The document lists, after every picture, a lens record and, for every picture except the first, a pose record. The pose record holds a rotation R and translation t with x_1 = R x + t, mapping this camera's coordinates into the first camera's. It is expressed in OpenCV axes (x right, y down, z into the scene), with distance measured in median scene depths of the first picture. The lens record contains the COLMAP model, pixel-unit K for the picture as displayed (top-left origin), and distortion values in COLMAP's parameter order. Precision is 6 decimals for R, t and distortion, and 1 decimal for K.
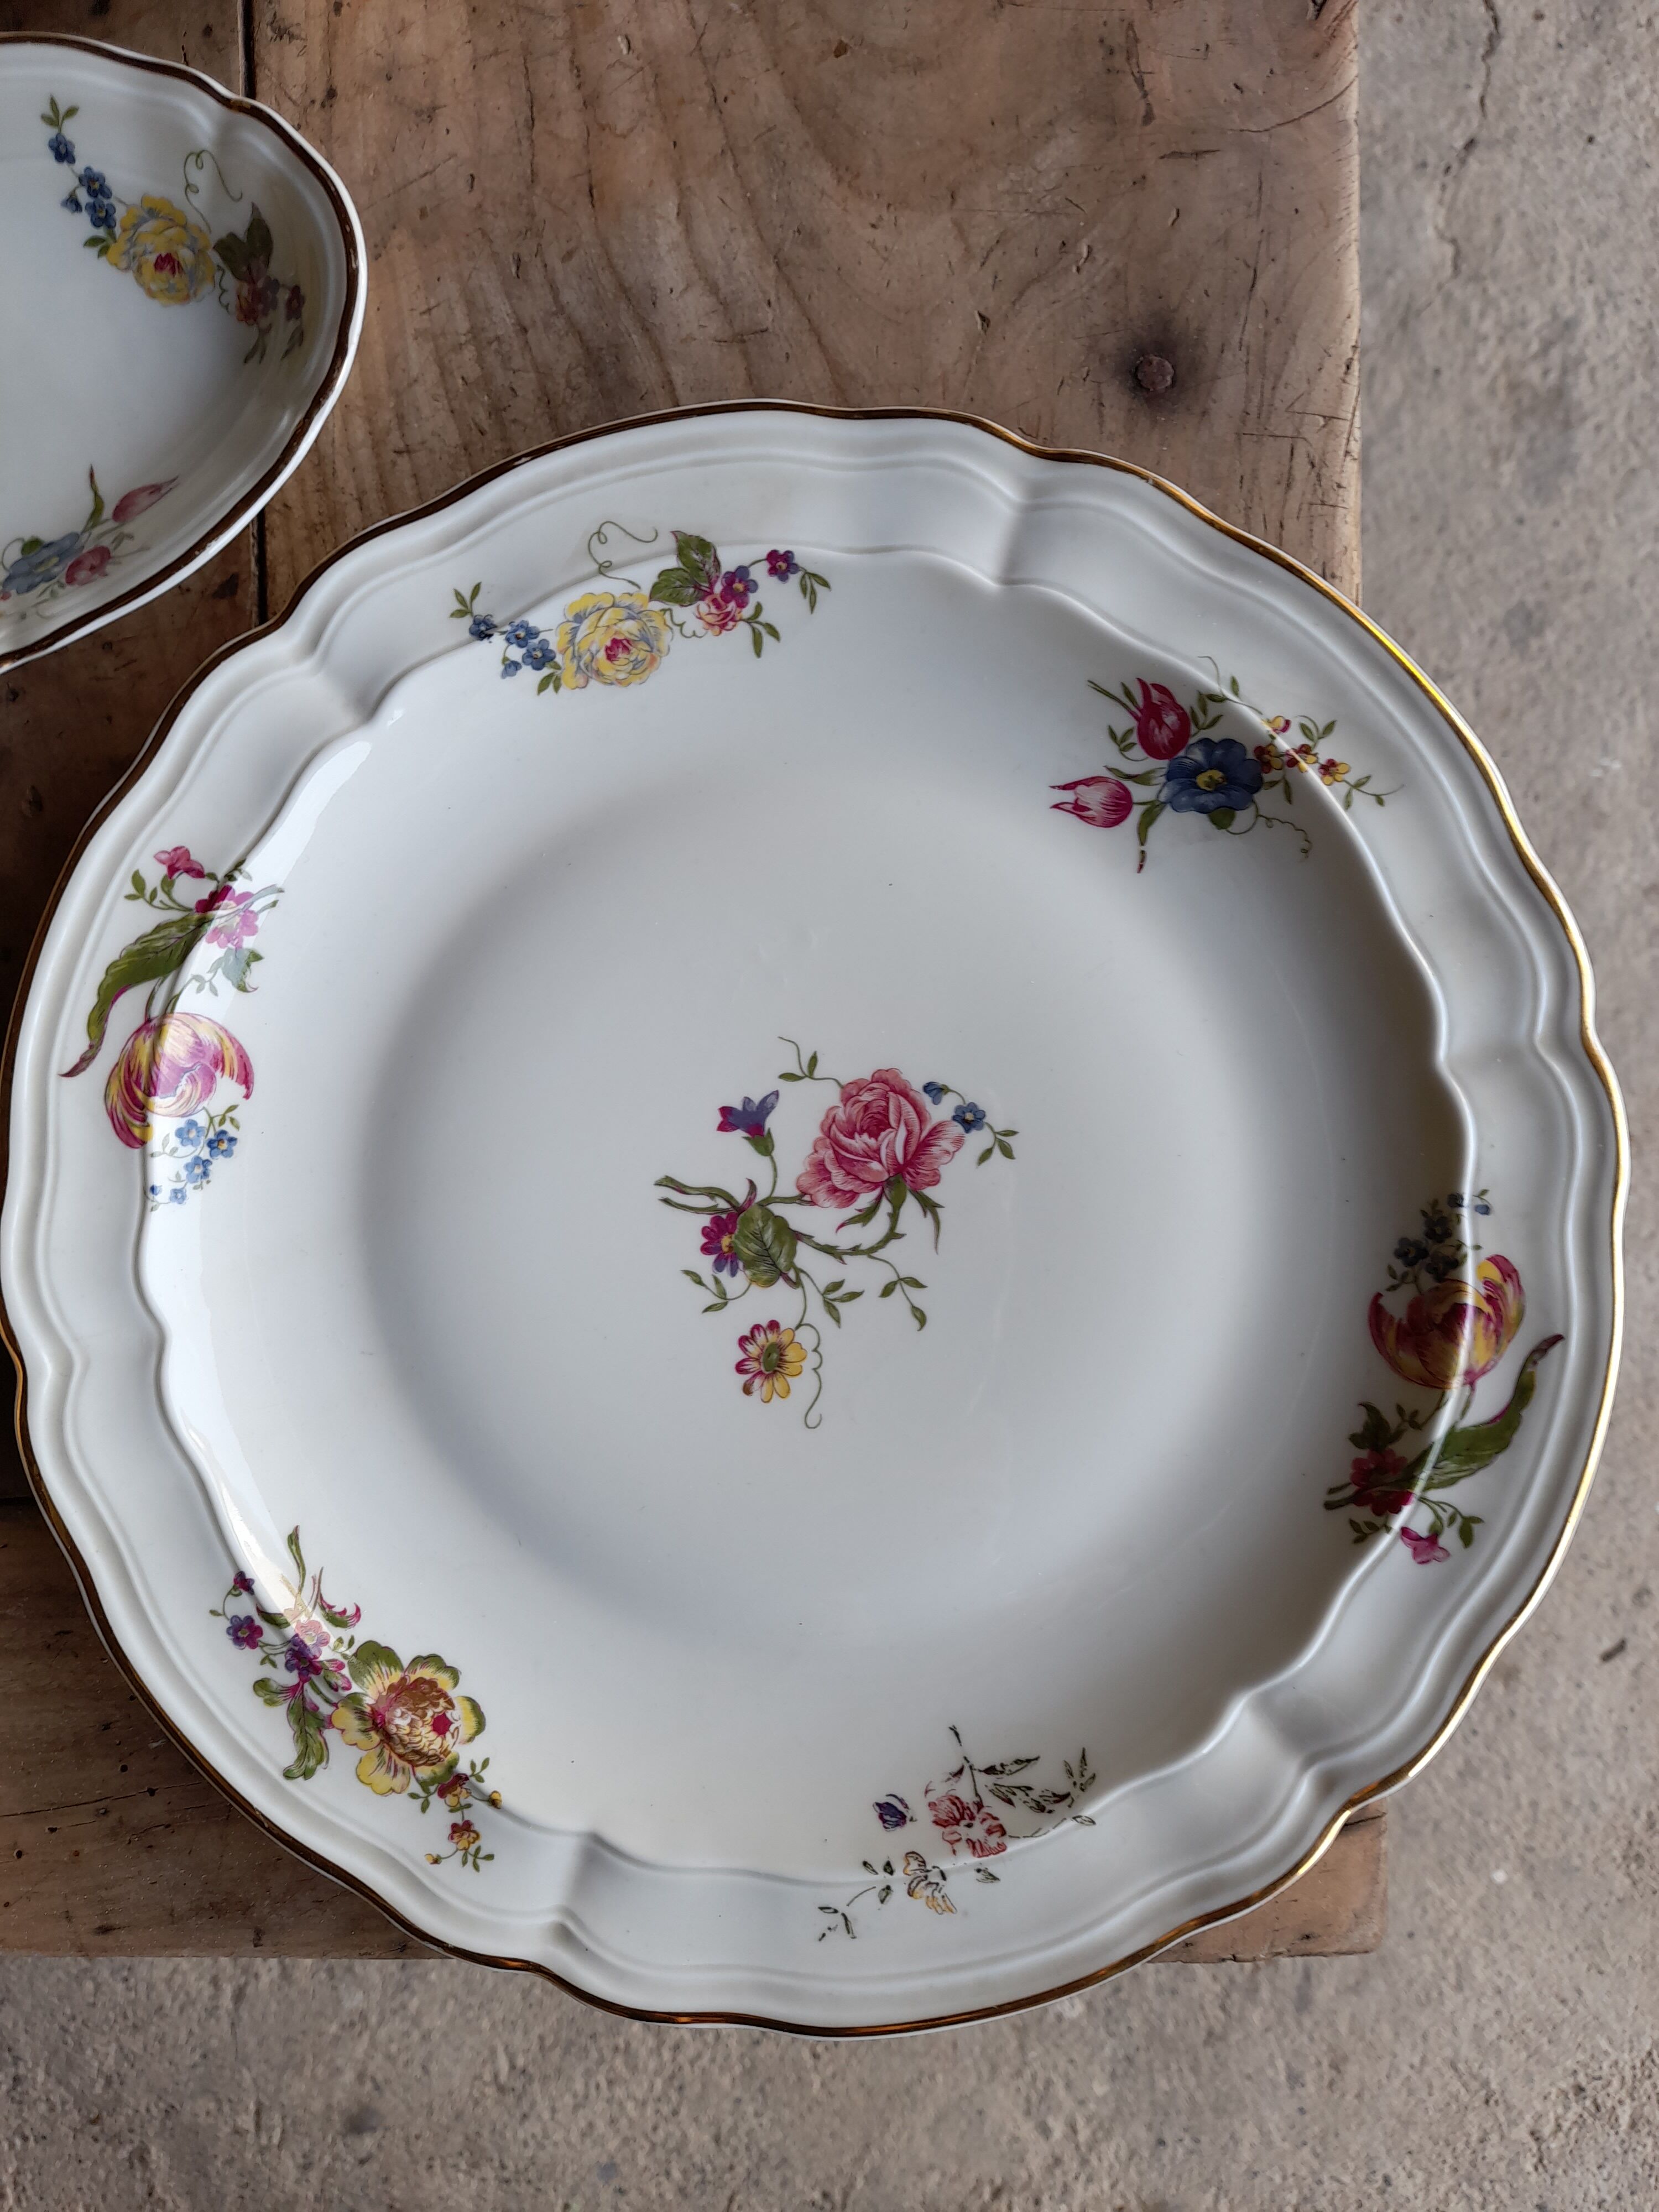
lens RADIAL K [[1636.4, 0, 809.3], [0, 1636.4, 1104.6], [0, 0, 1]] dist [0.051803, -0.075420]
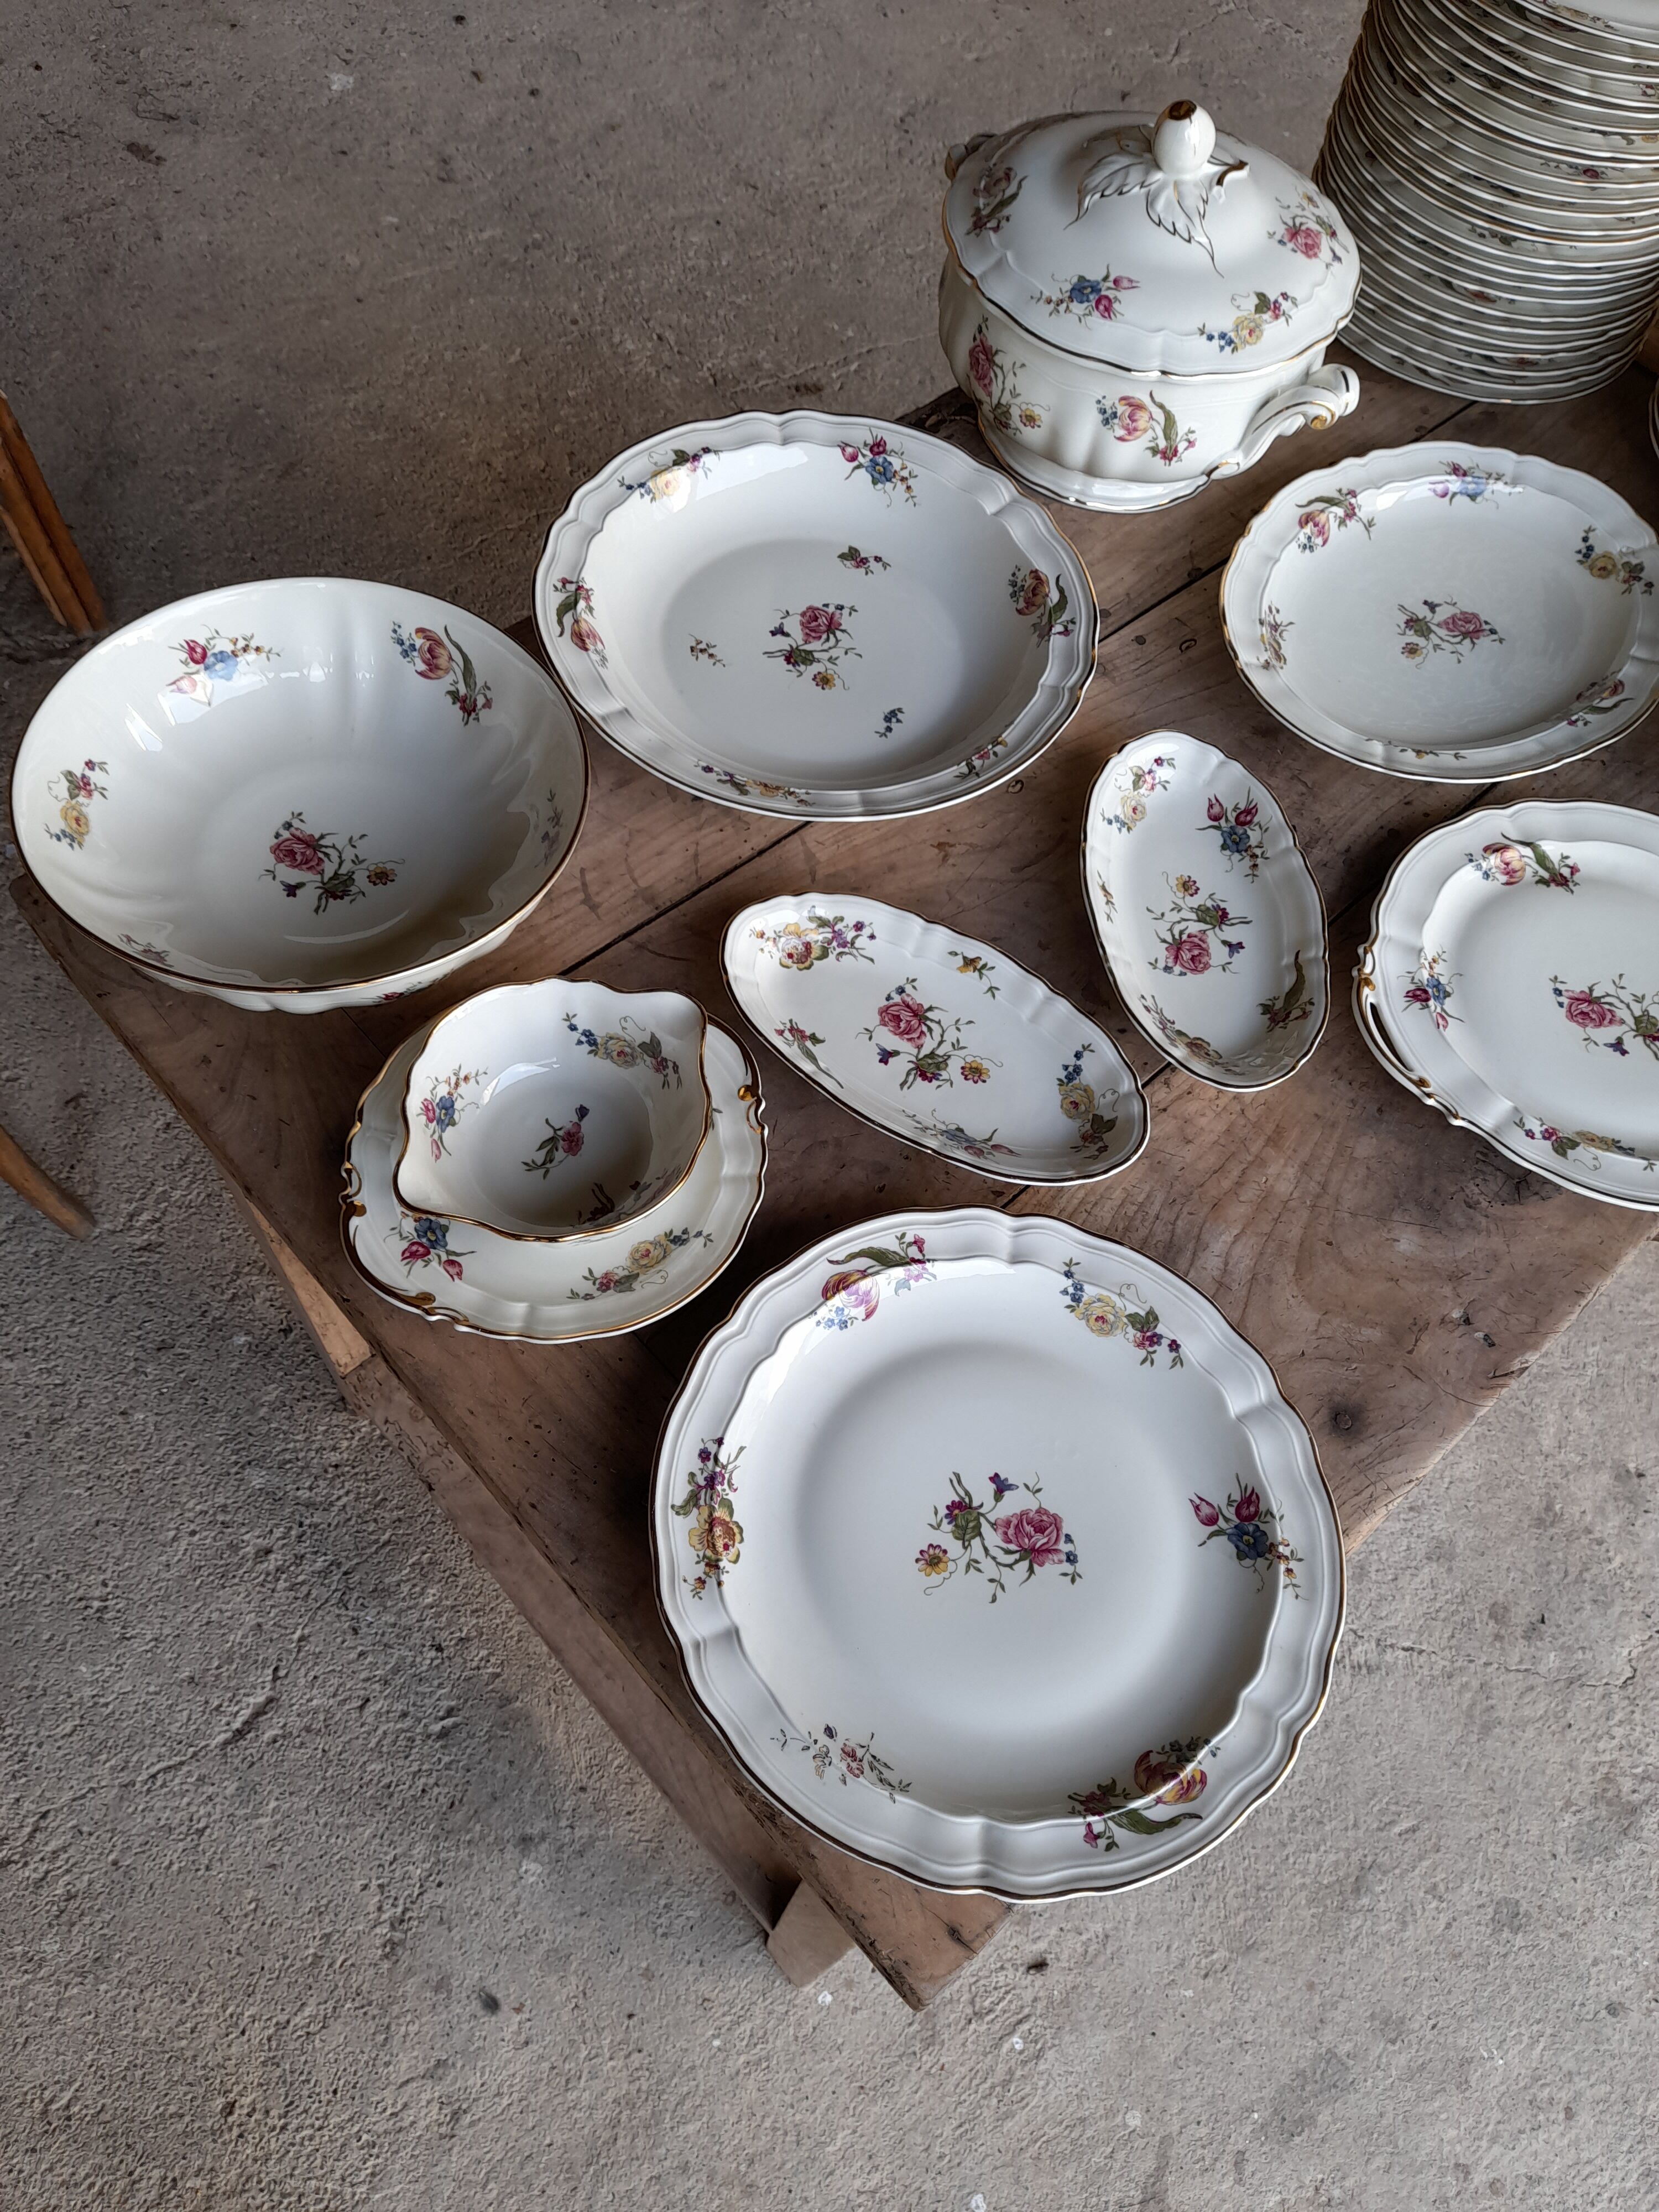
lens RADIAL K [[1611.9, 0, 827.3], [0, 1611.9, 1112.8], [0, 0, 1]] dist [0.072882, -0.098254]
pose [[0.660992, 0.685792, -0.304595, 0.134971], [-0.746080, 0.557162, -0.364603, 0.728047], [-0.080333, 0.468252, 0.879936, -1.219517]]
